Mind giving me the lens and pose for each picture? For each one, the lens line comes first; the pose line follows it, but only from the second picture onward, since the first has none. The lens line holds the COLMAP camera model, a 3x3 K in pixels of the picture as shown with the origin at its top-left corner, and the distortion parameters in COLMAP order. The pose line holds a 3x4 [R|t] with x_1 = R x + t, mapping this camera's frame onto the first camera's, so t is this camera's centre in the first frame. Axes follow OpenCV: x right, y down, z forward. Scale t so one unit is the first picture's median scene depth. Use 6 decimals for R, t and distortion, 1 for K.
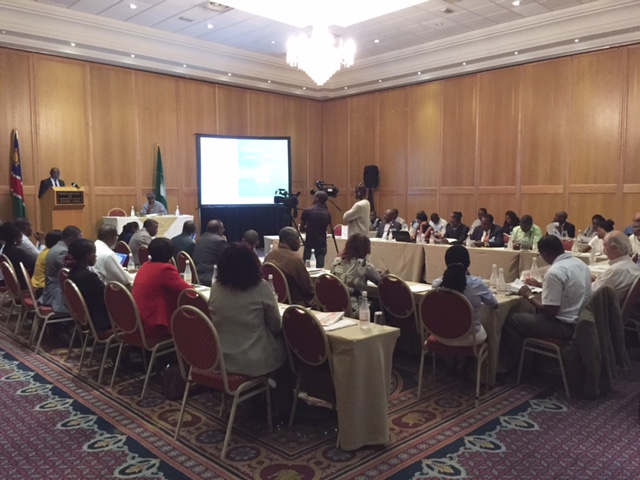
lens RADIAL K [[538.0, 0, 320.0], [0, 538.0, 240.0], [0, 0, 1]] dist [0.091826, -0.129088]
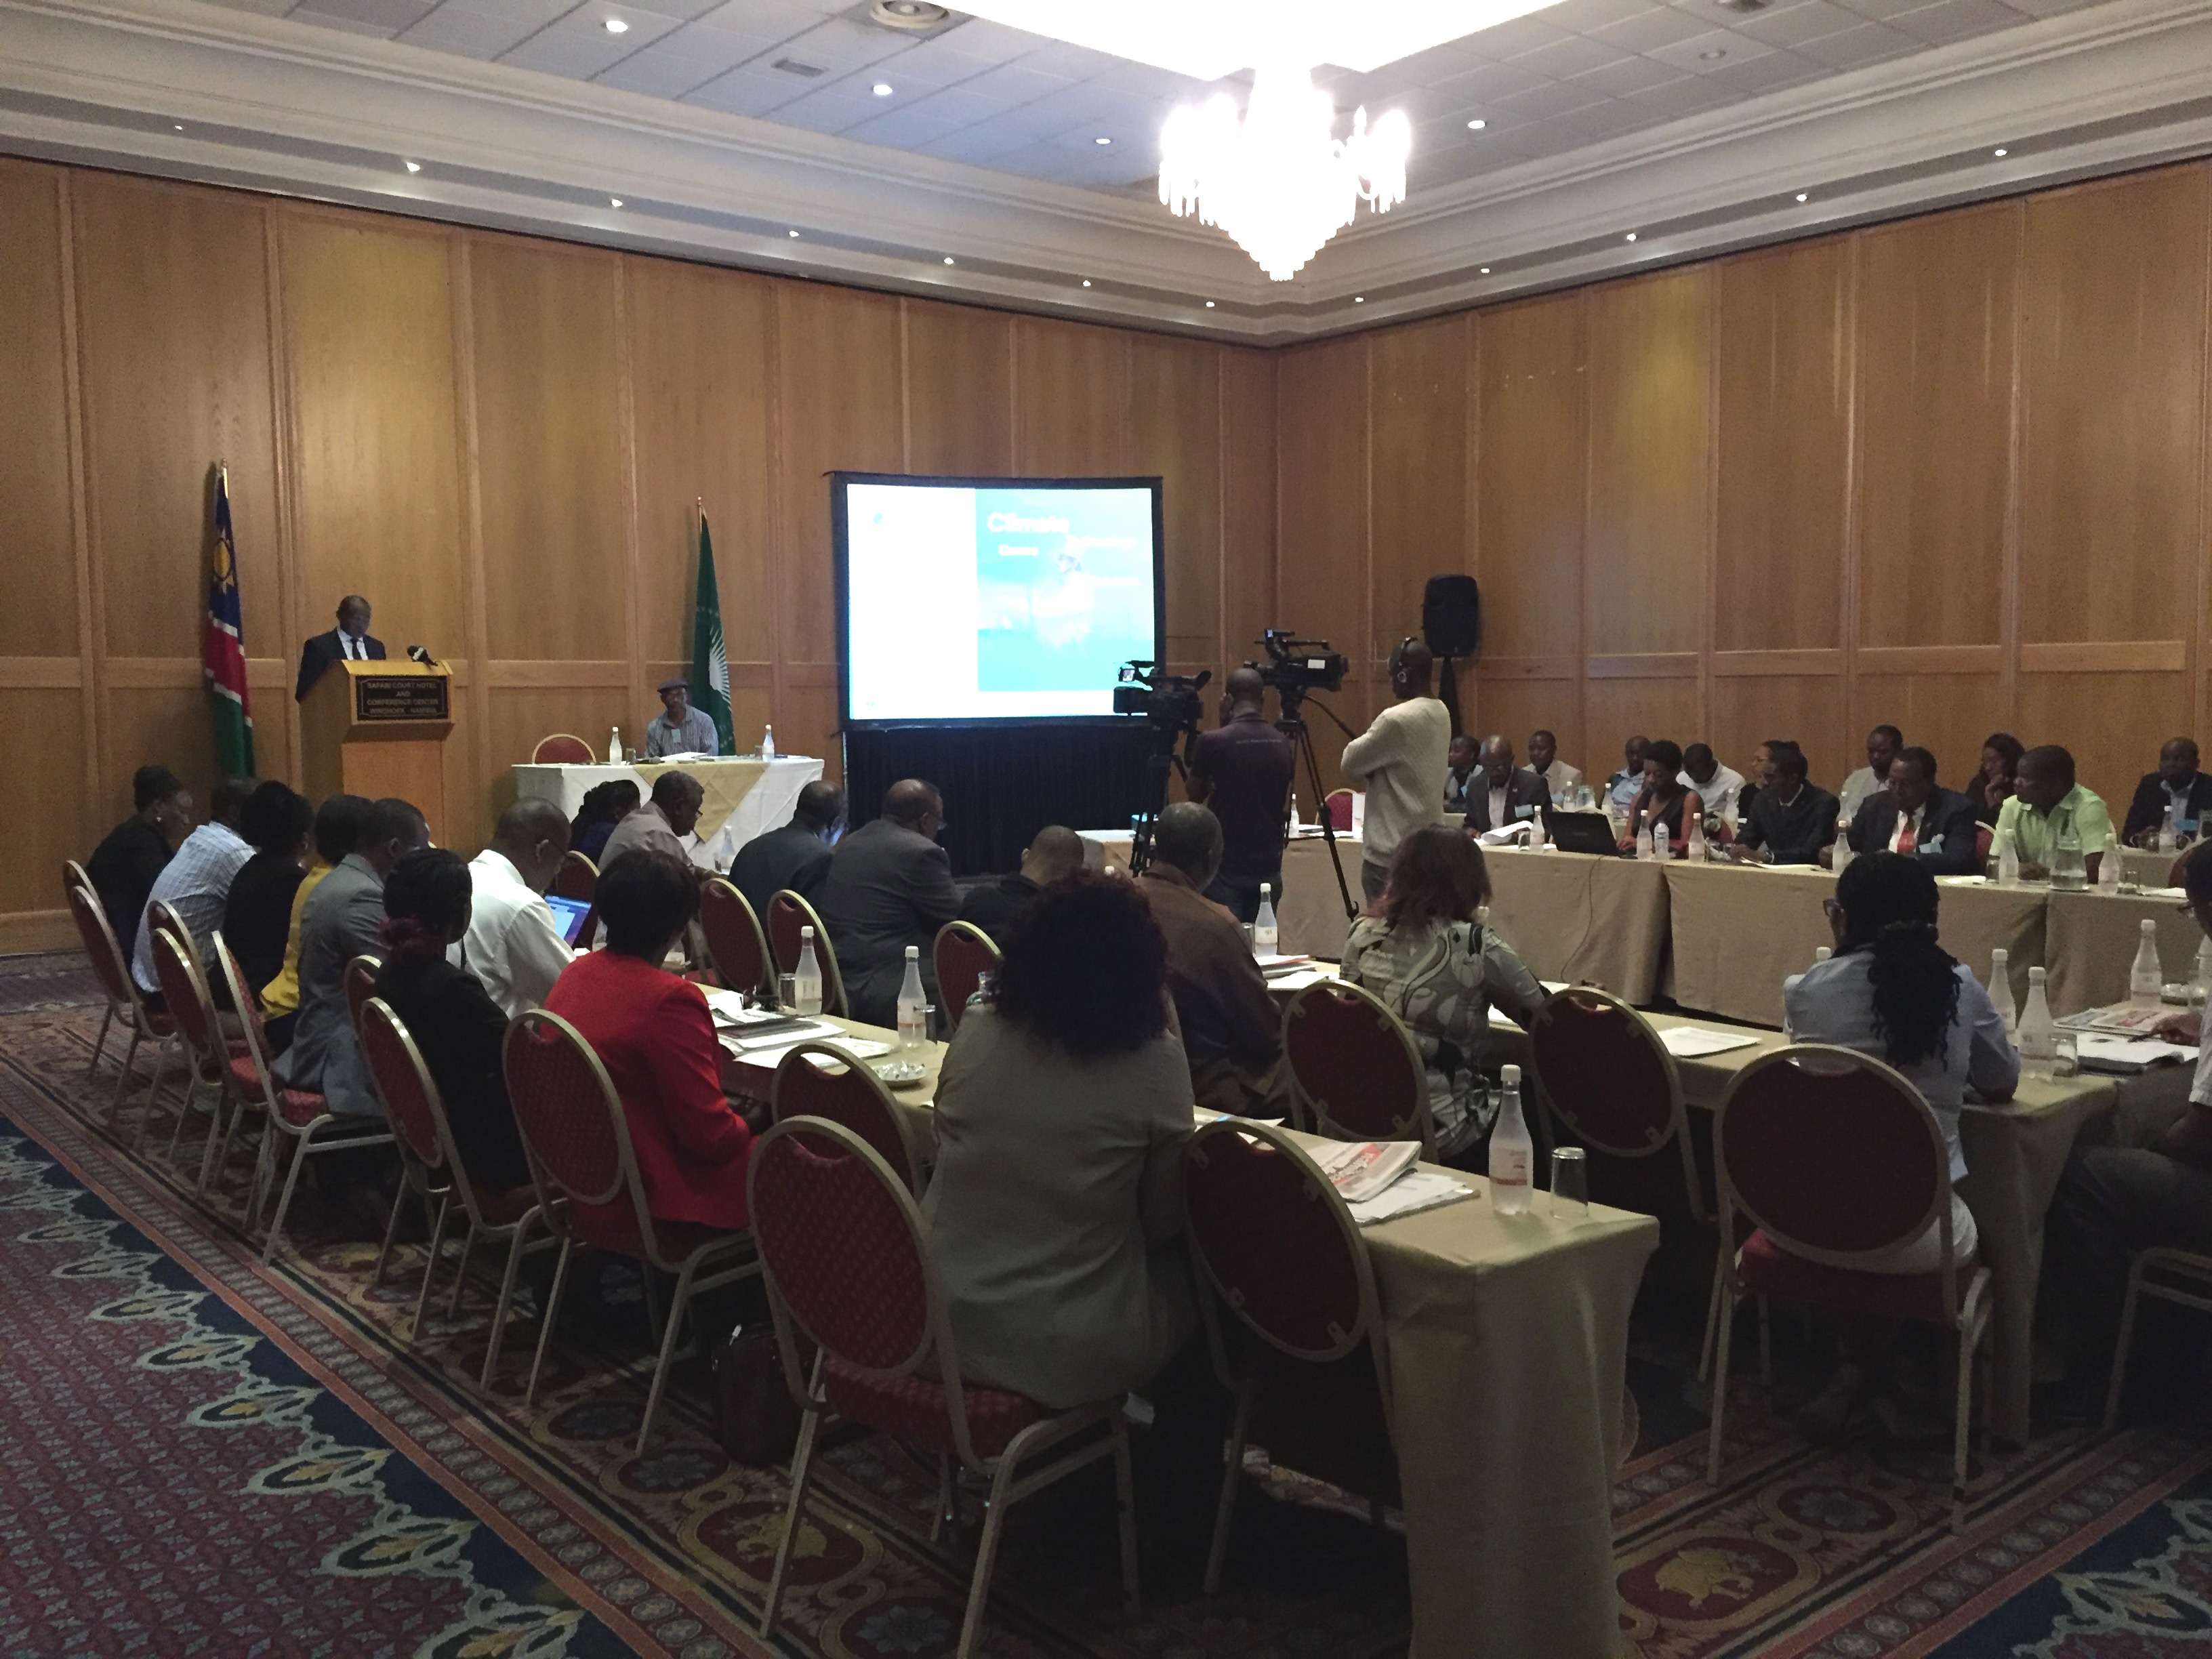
lens RADIAL K [[1859.4, 0, 1106.0], [0, 1859.4, 829.5], [0, 0, 1]] dist [0.091826, -0.129088]
pose [[0.996996, -0.000676, -0.077448, -0.013548], [0.000221, 0.999983, -0.005884, -0.002971], [0.077450, 0.005849, 0.996979, 0.047031]]
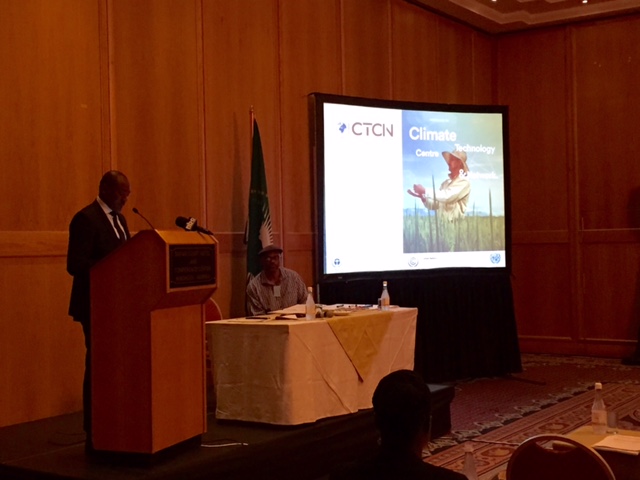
lens RADIAL K [[958.6, 0, 320.0], [0, 958.6, 240.0], [0, 0, 1]] dist [0.006013, -0.004059]
pose [[0.976937, -0.016391, 0.212896, -0.566417], [0.035747, 0.995532, -0.087391, -0.048053], [-0.210512, 0.092986, 0.973159, 0.519443]]
